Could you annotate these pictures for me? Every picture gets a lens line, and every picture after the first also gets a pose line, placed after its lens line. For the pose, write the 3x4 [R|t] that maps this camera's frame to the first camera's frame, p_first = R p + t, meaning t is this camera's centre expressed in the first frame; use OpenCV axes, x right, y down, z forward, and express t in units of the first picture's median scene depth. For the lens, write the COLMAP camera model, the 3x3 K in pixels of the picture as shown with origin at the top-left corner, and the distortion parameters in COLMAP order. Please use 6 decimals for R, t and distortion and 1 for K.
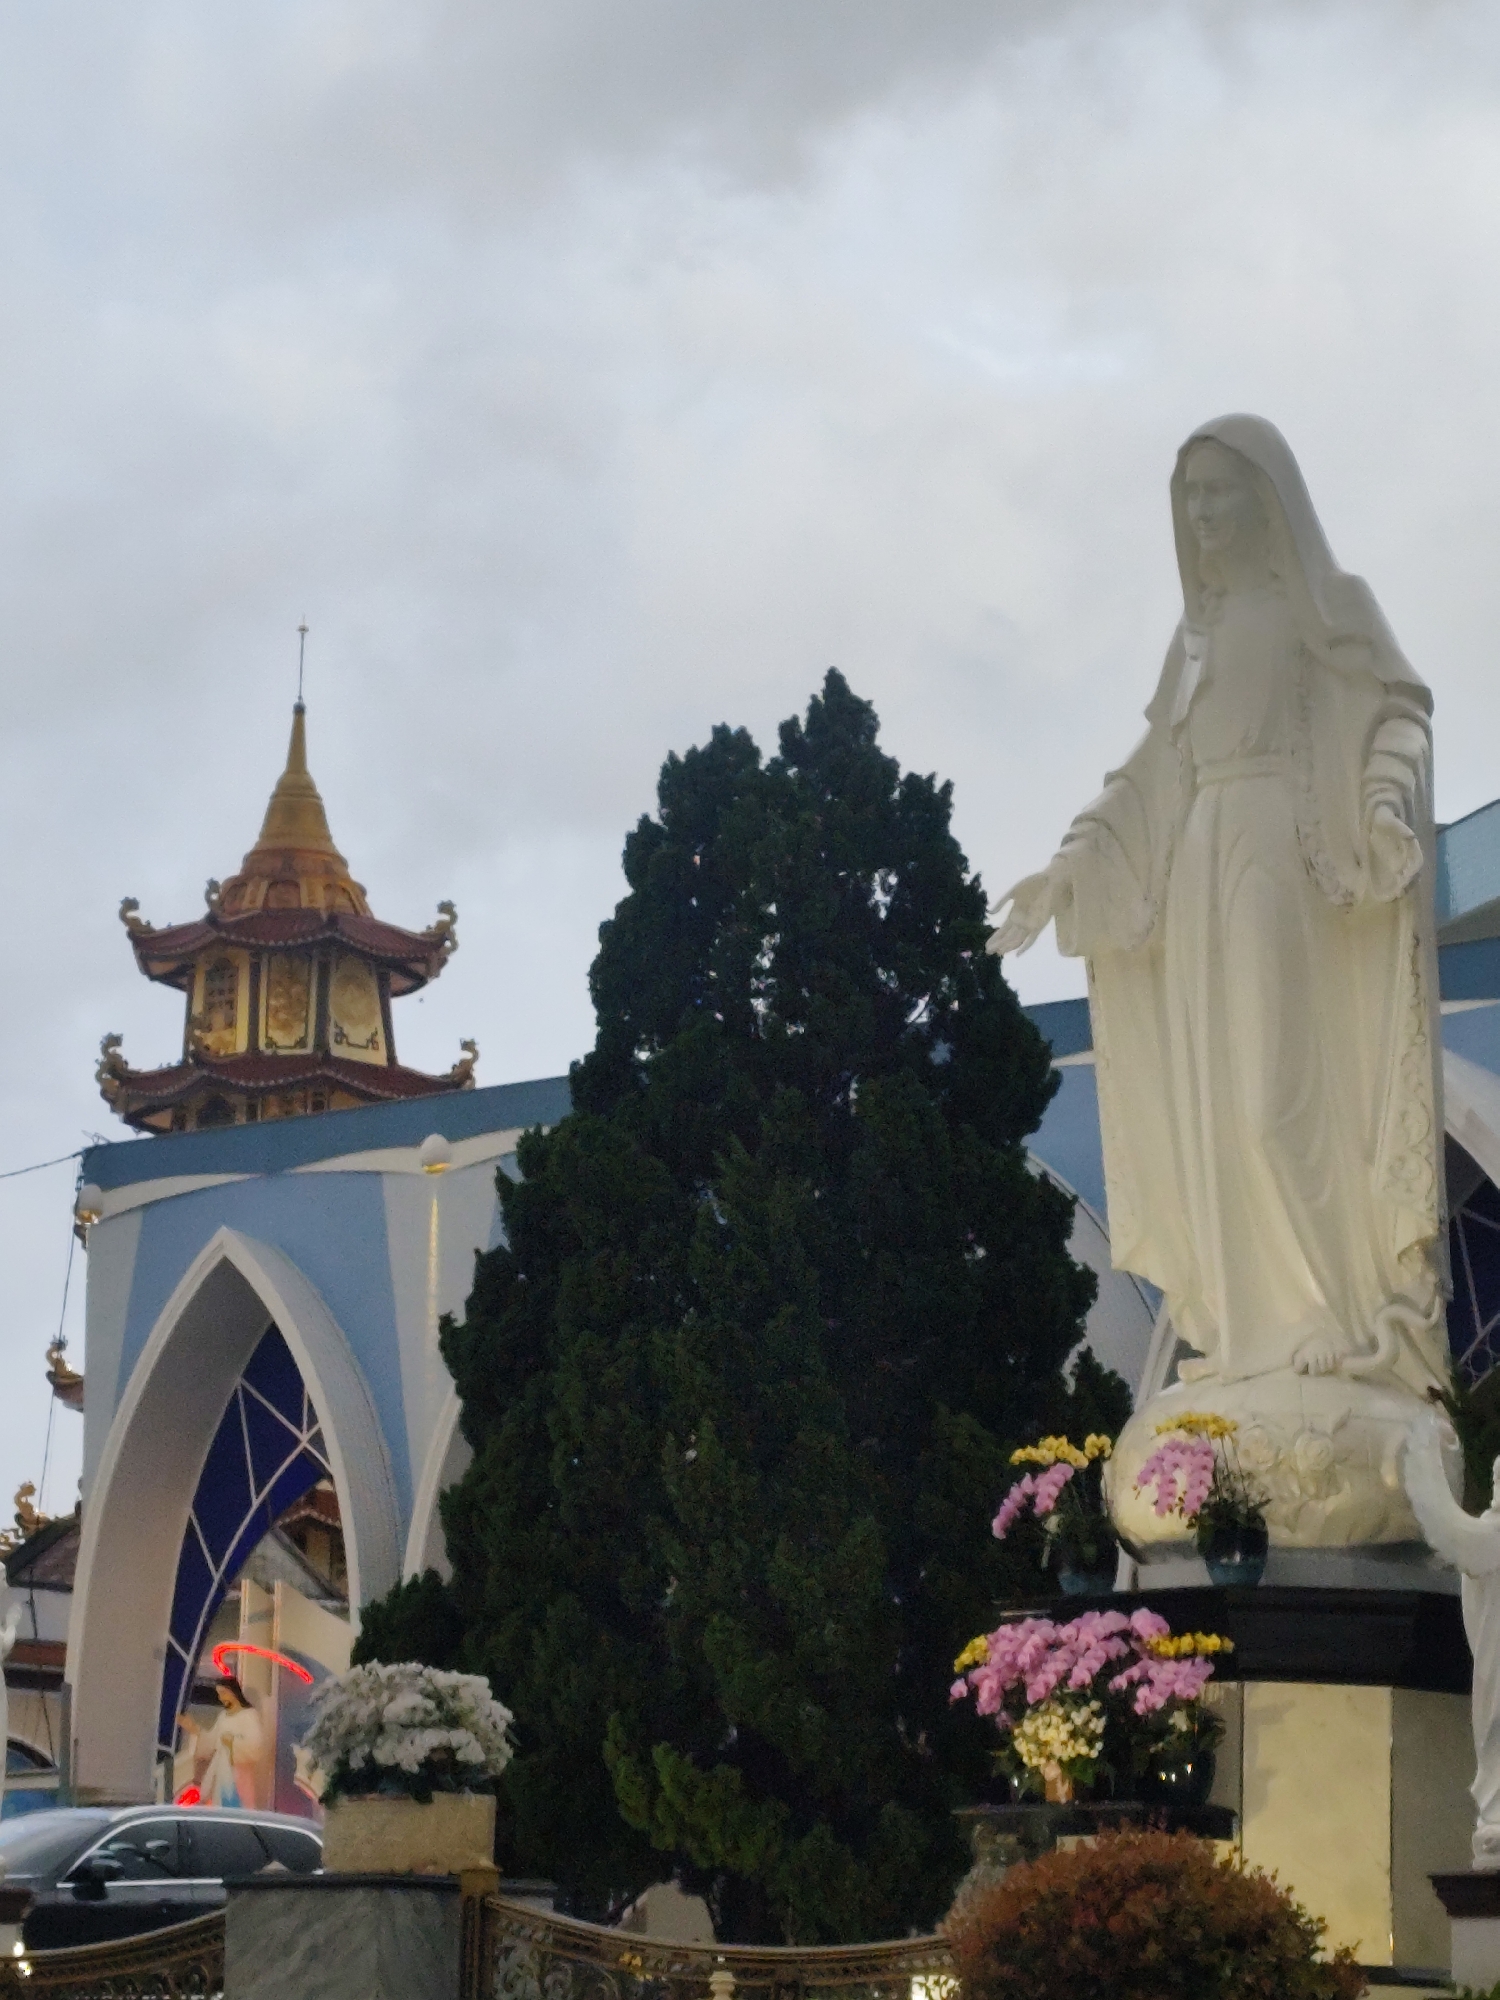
lens RADIAL K [[5861.4, 0, 749.1], [0, 5861.4, 1008.3], [0, 0, 1]] dist [0.274543, 0.000000]
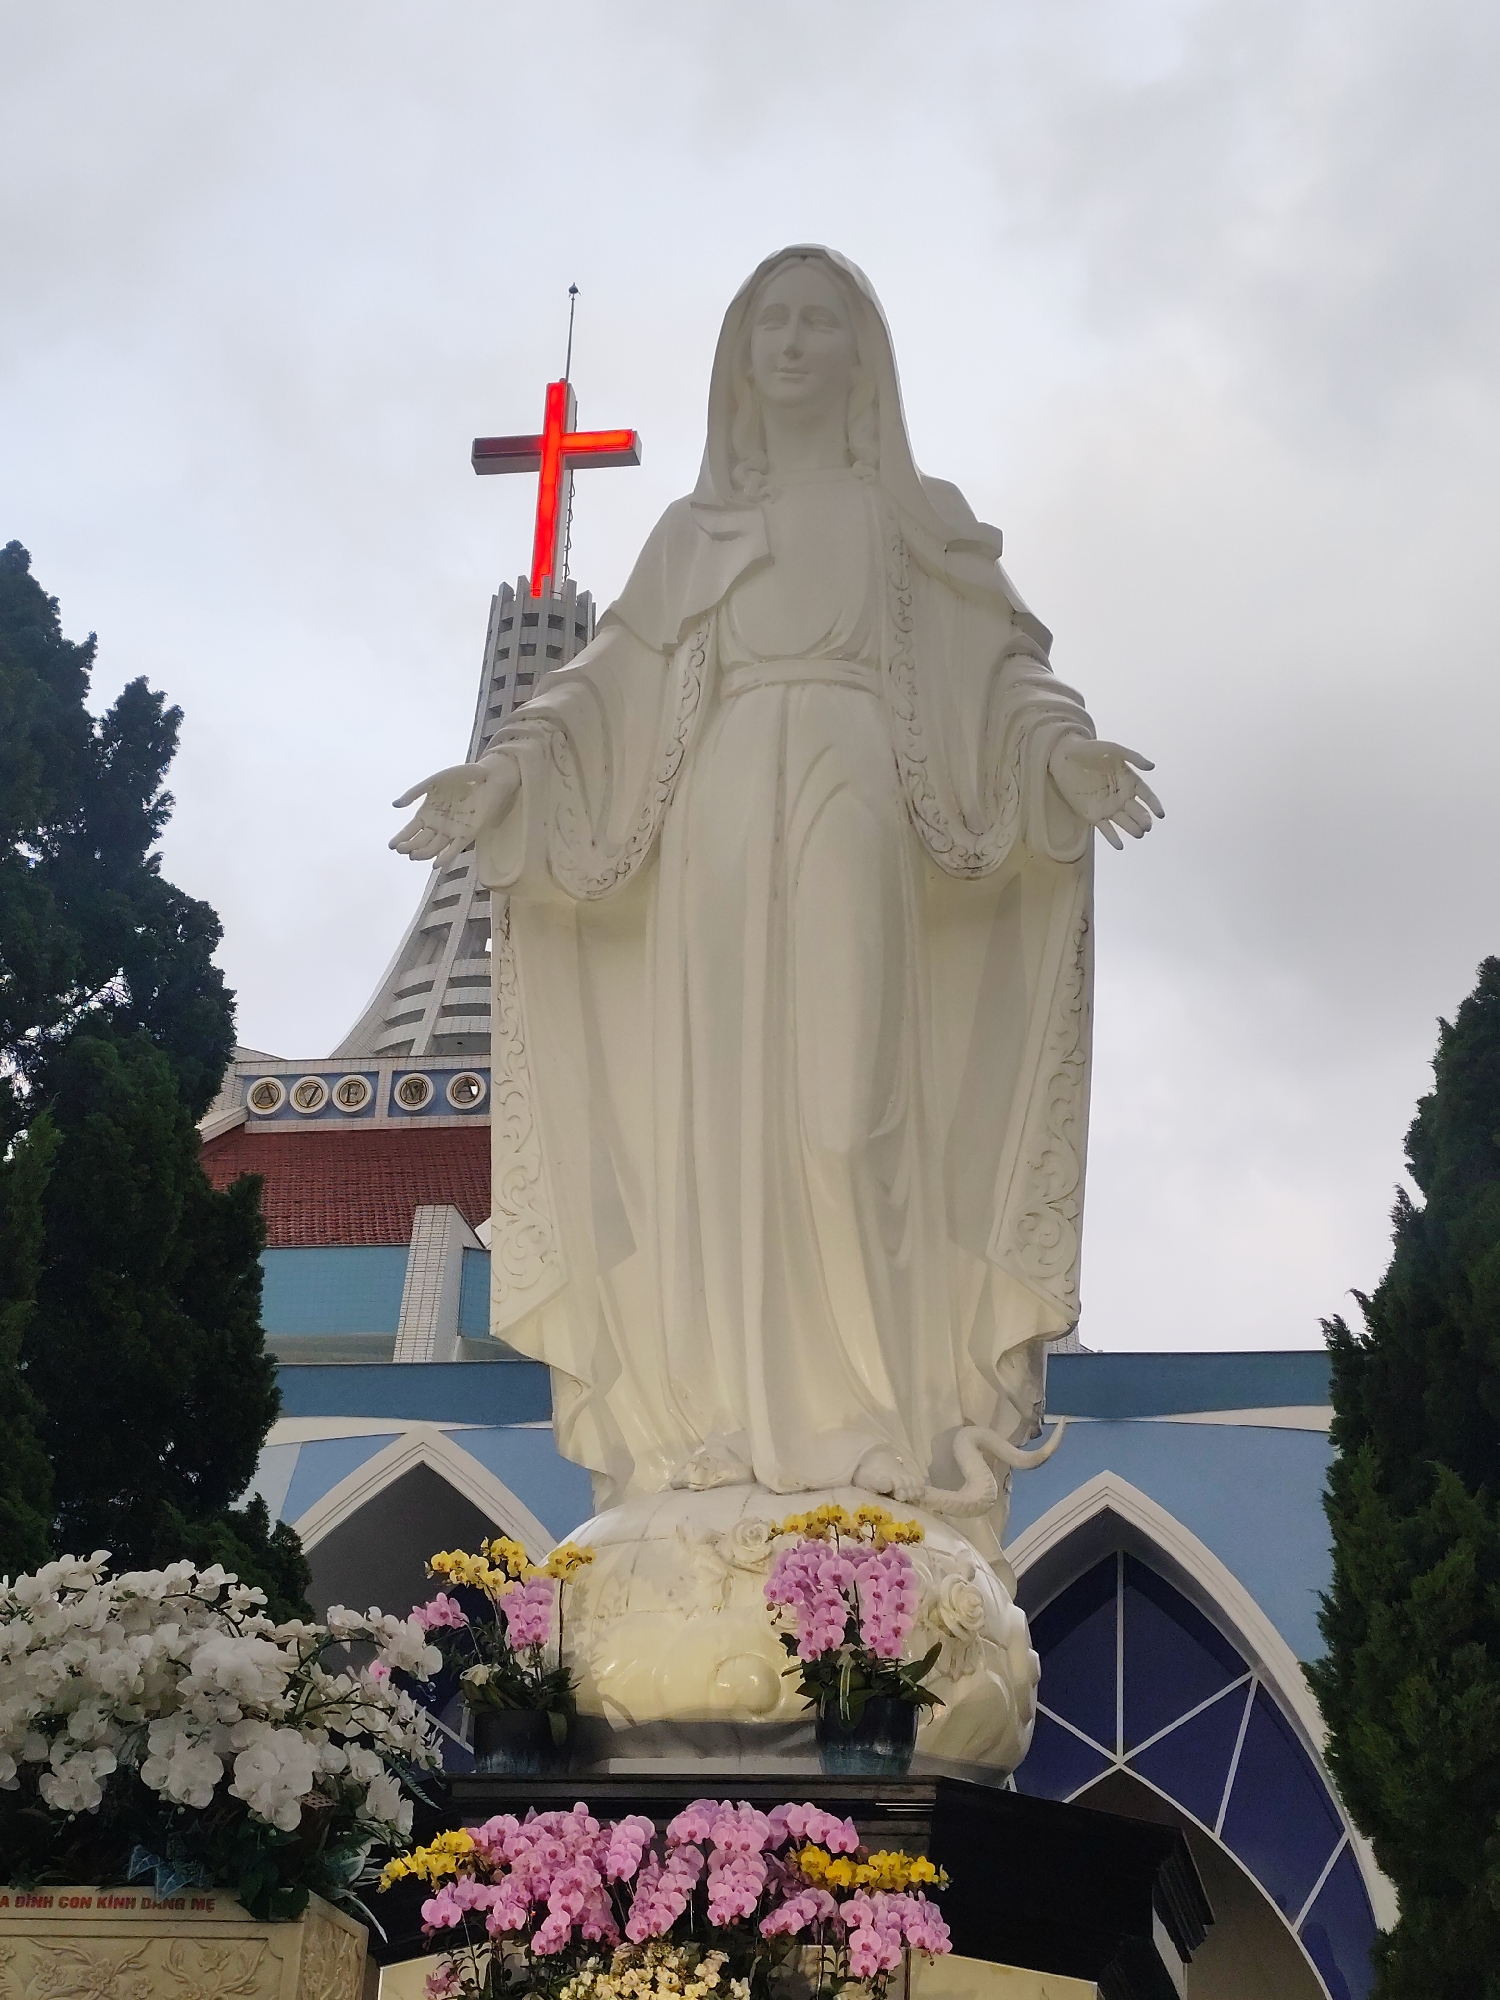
lens RADIAL K [[3560.4, 0, 751.6], [0, 3560.4, 1011.3], [0, 0, 1]] dist [0.162429, 0.000000]
pose [[0.838944, 0.242360, 0.487273, -0.128505], [-0.136415, 0.960429, -0.242831, 0.108284], [-0.526844, 0.137250, 0.838808, 0.648015]]
